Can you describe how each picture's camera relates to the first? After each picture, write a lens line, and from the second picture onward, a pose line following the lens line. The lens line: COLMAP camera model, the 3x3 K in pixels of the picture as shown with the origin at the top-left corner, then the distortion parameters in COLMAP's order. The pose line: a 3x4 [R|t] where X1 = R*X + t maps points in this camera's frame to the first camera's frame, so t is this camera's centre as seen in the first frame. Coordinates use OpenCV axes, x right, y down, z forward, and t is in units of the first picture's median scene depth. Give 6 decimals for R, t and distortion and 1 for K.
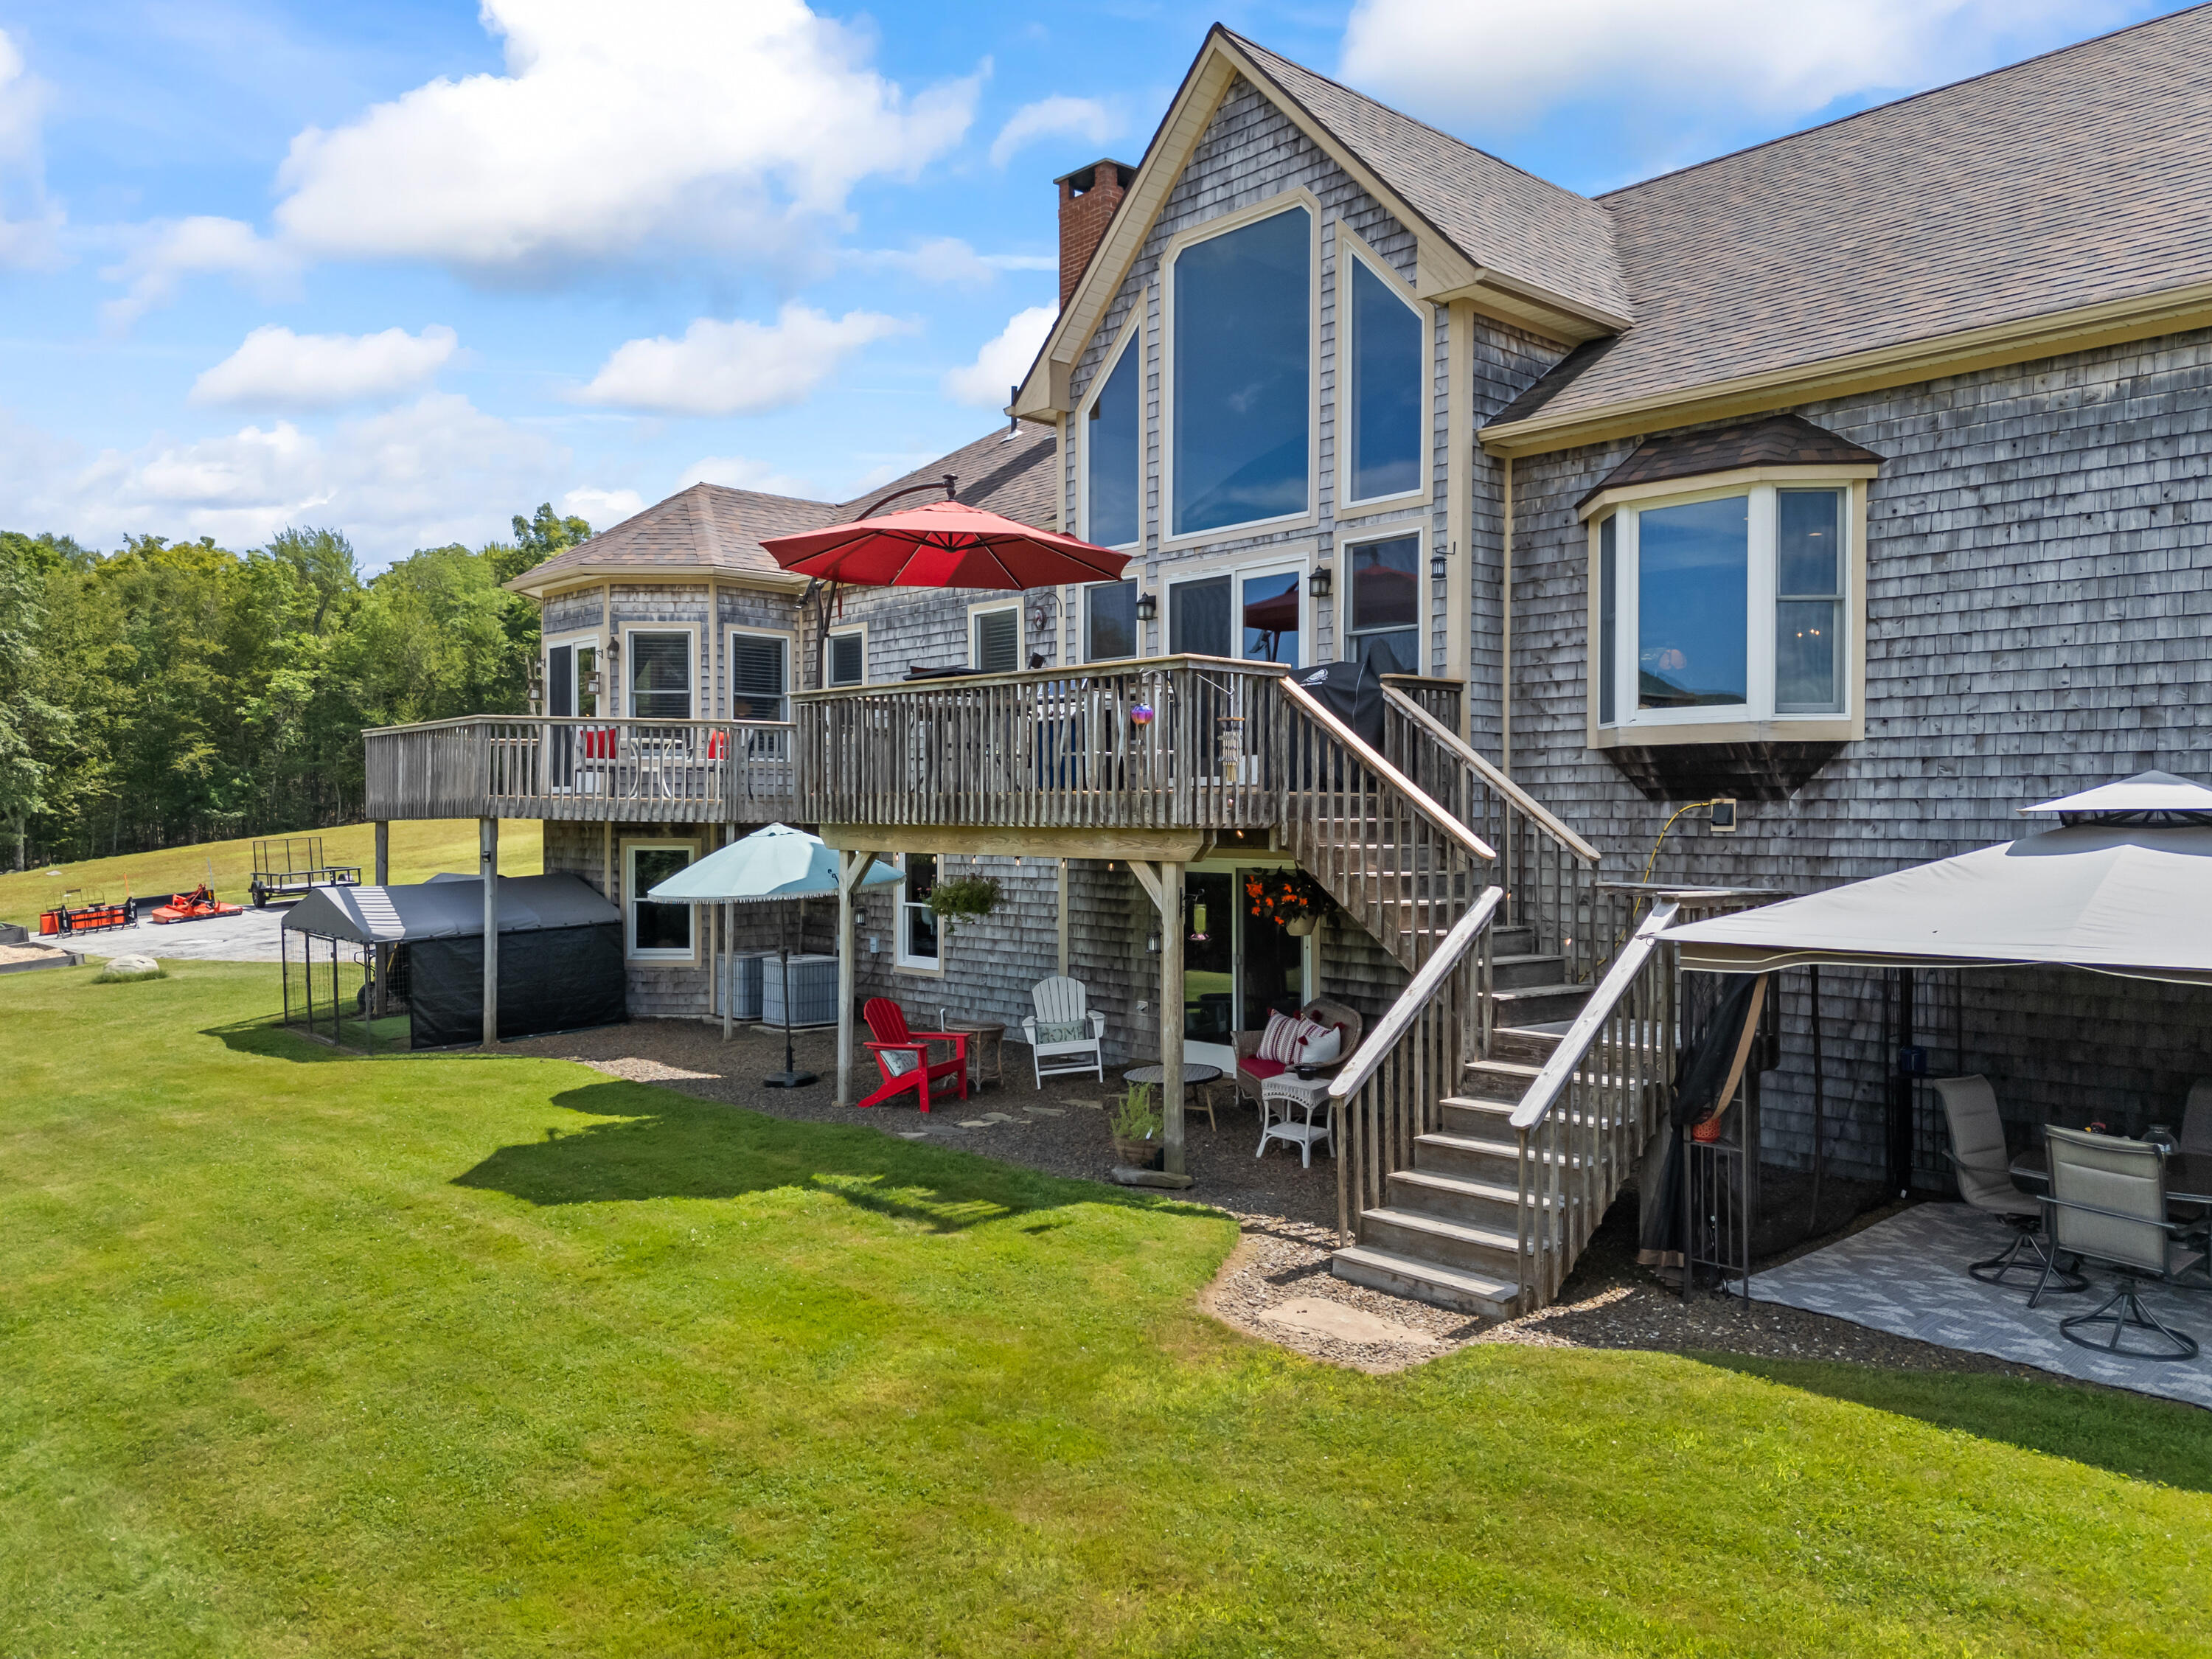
lens RADIAL K [[1645.5, 0, 1106.0], [0, 1645.5, 829.5], [0, 0, 1]] dist [0.061364, -0.055226]
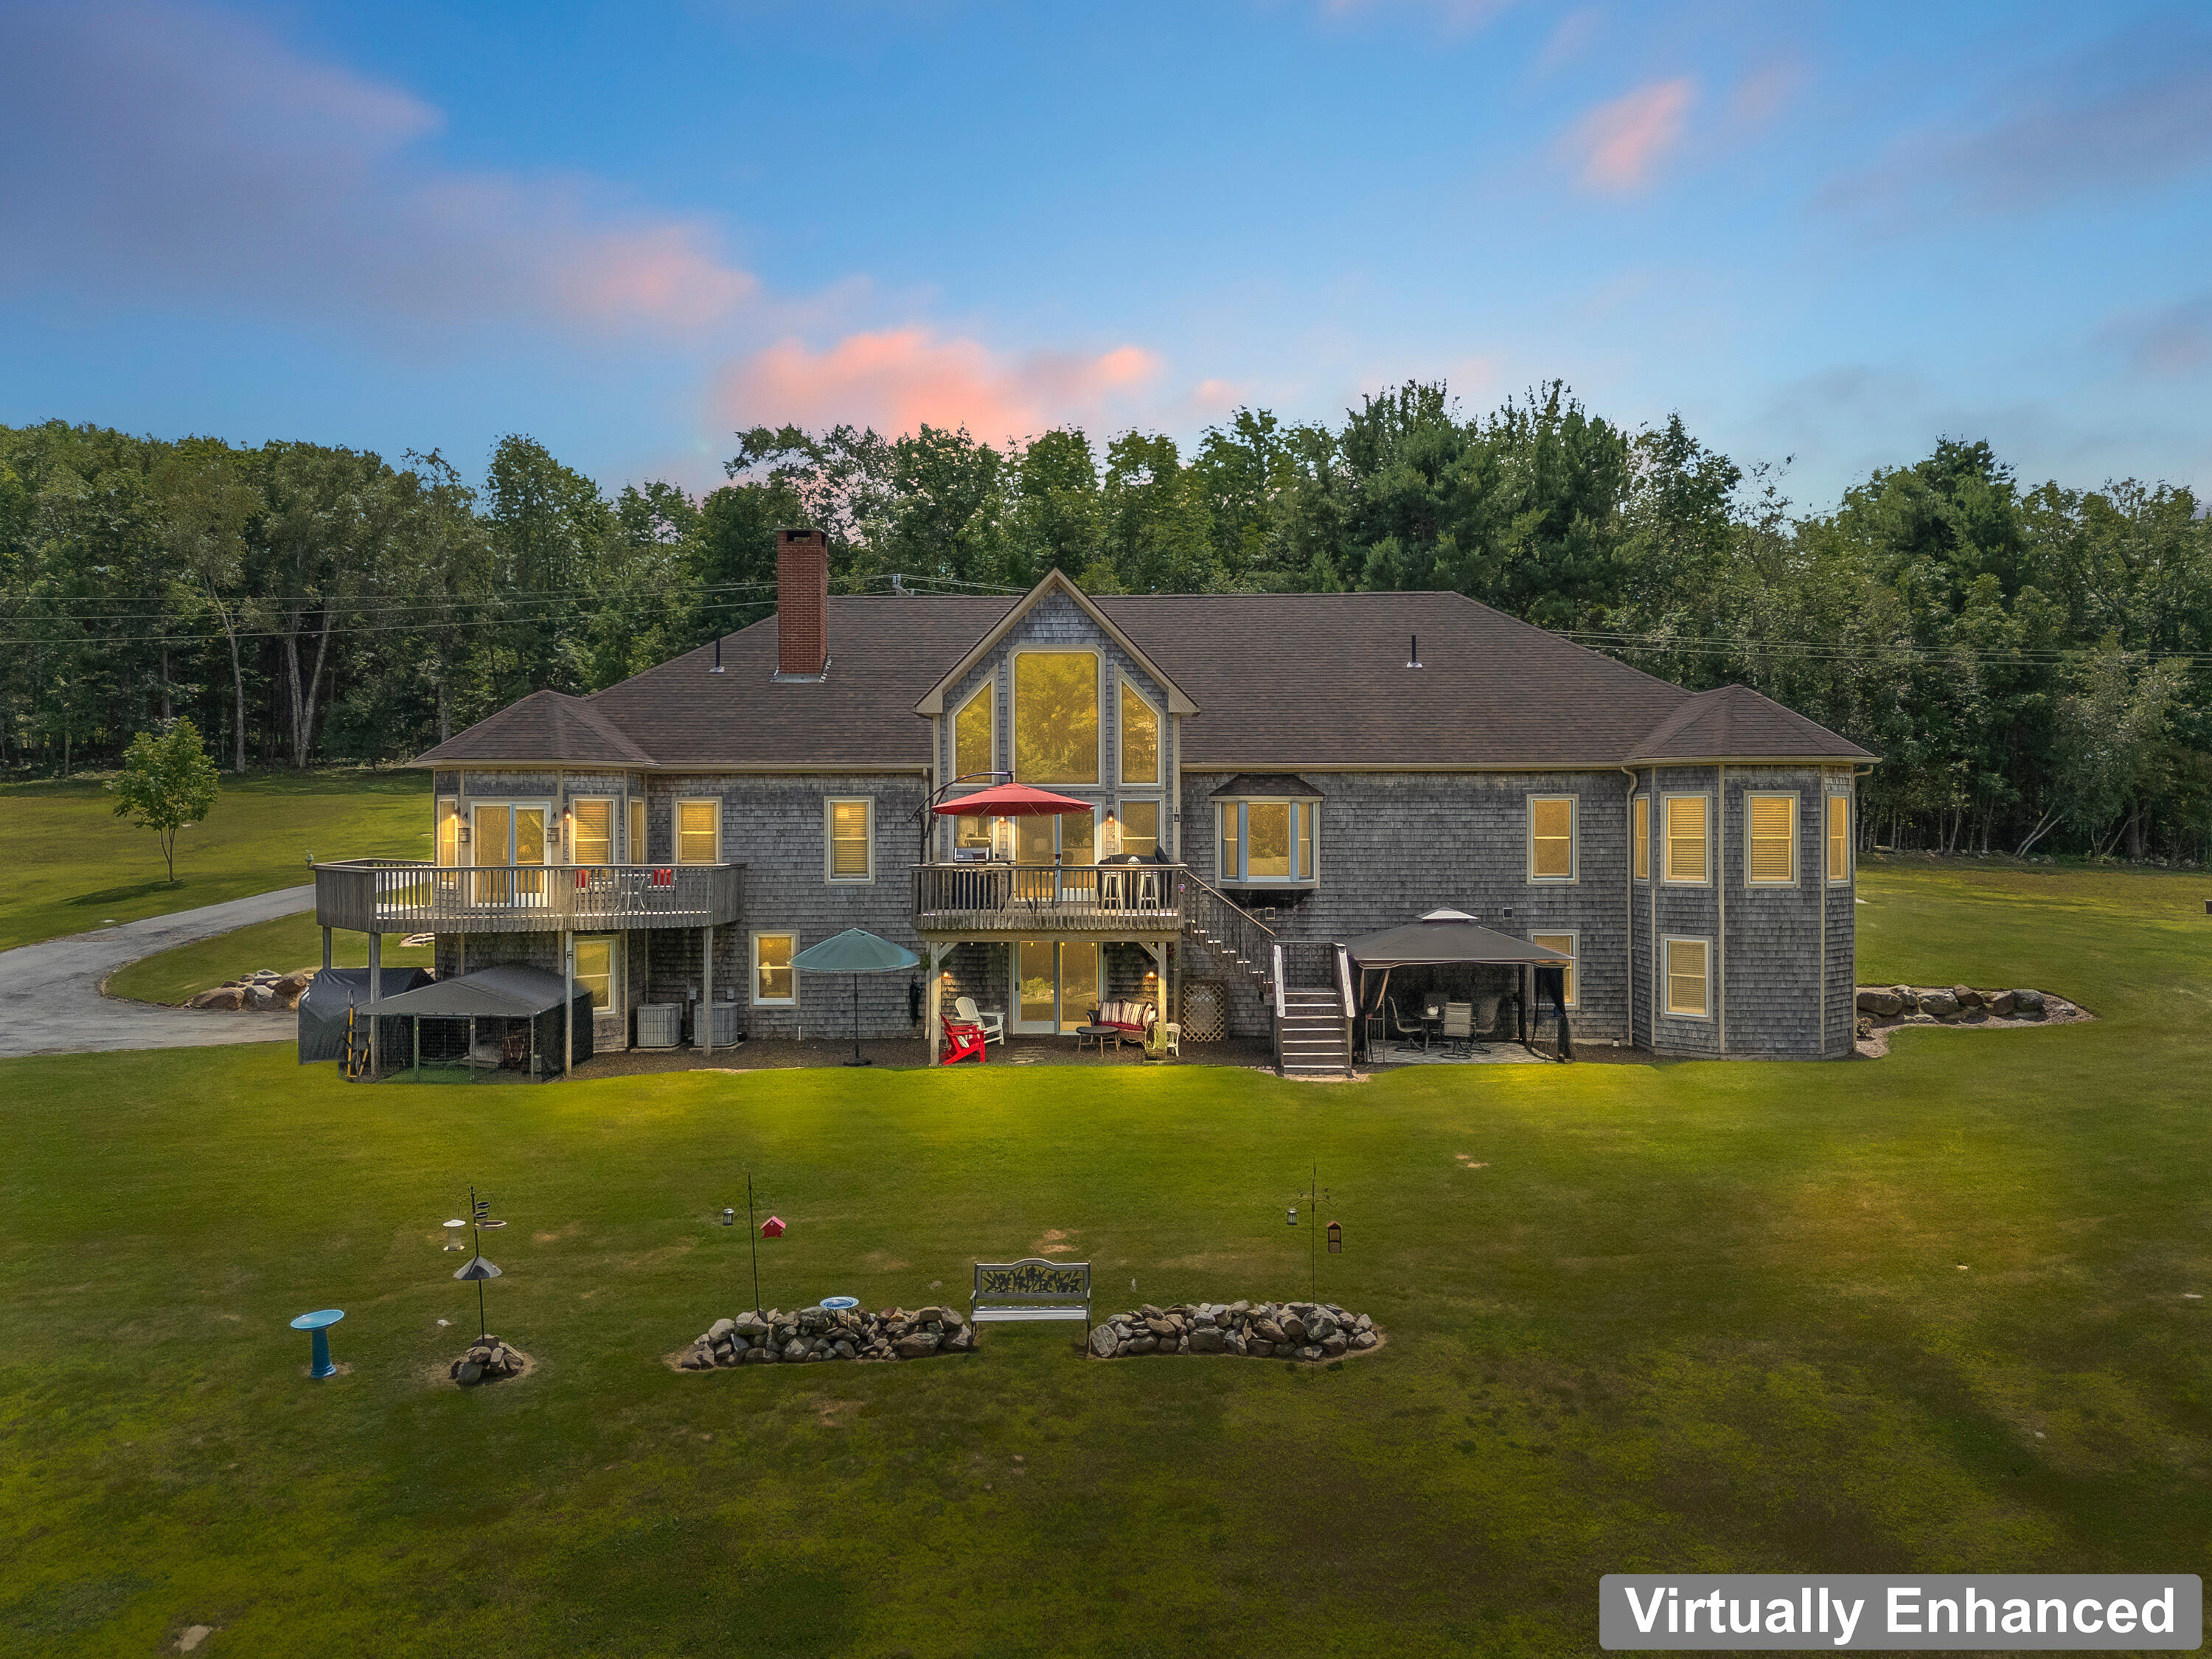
lens RADIAL K [[1614.1, 0, 1094.4], [0, 1614.1, 827.6], [0, 0, 1]] dist [0.076490, -0.066477]
pose [[0.687446, -0.005678, 0.726214, -1.658534], [0.008879, 0.999960, -0.000587, -0.141753], [-0.726182, 0.006852, 0.687469, -0.601028]]
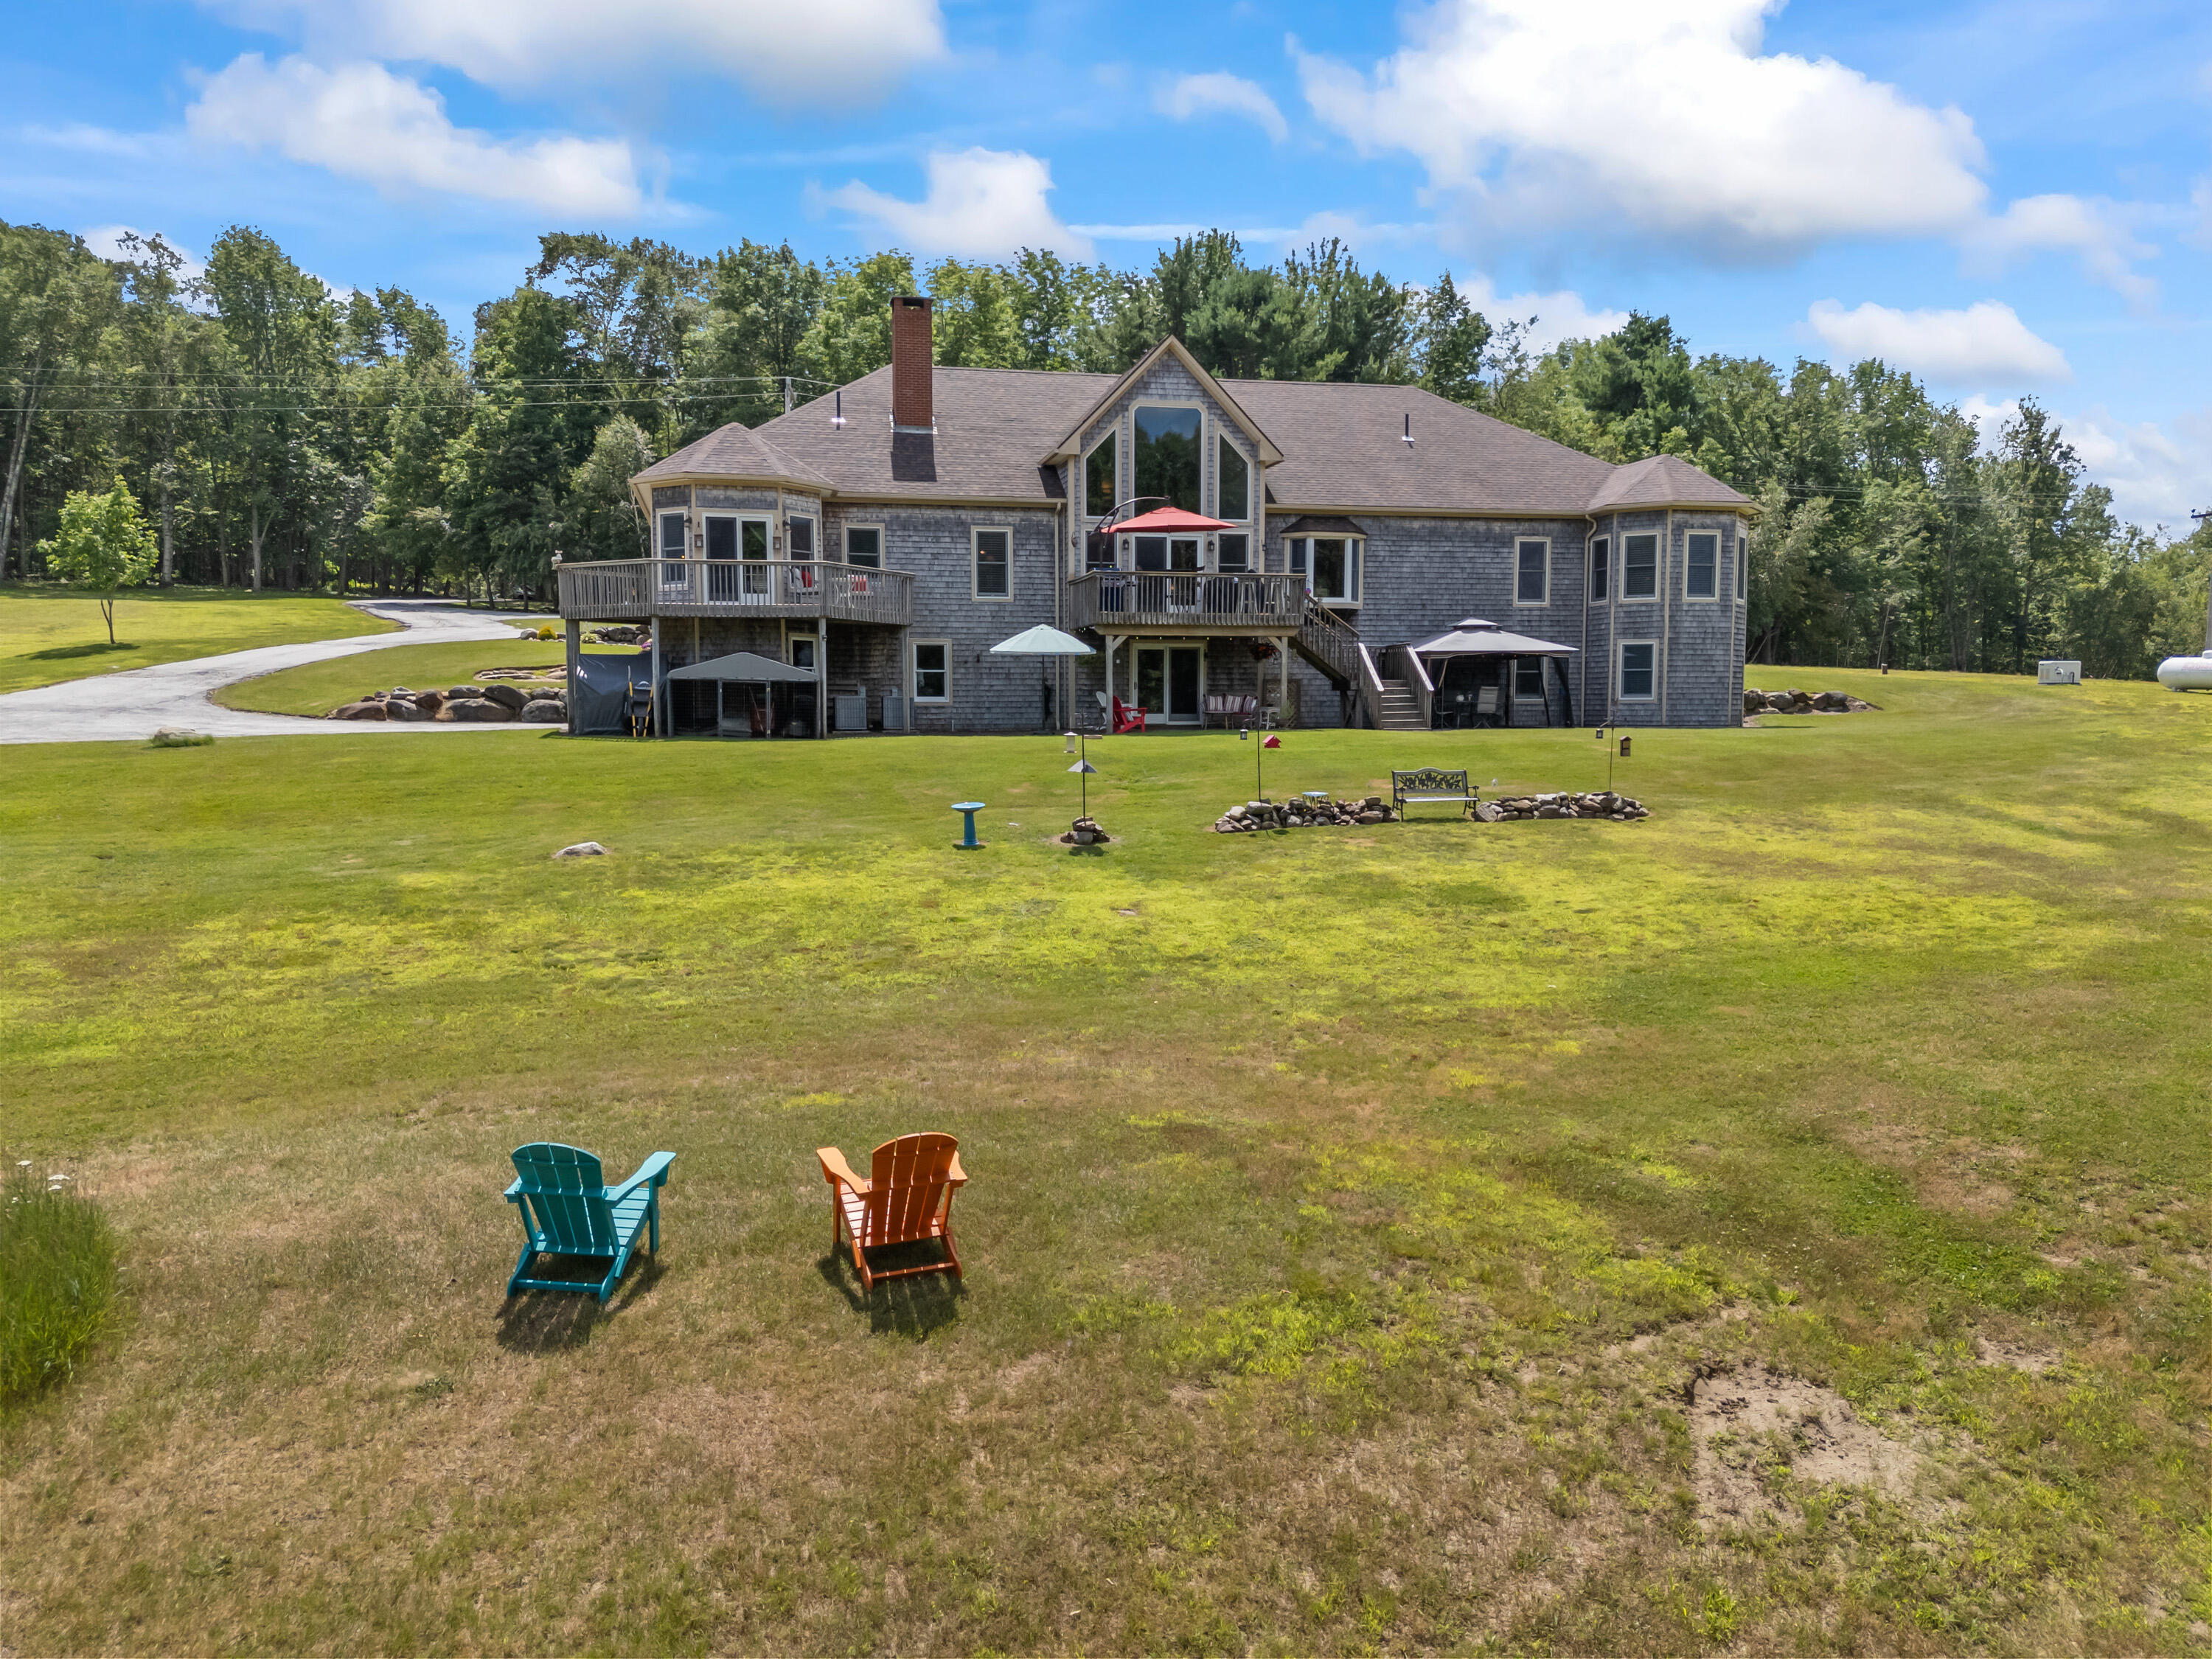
lens RADIAL K [[1614.1, 0, 1094.4], [0, 1614.1, 827.6], [0, 0, 1]] dist [0.076490, -0.066477]
pose [[0.496029, -0.069767, 0.865499, -2.629412], [0.008294, 0.997102, 0.075622, 0.135390], [-0.868266, -0.030332, 0.495170, -0.259032]]
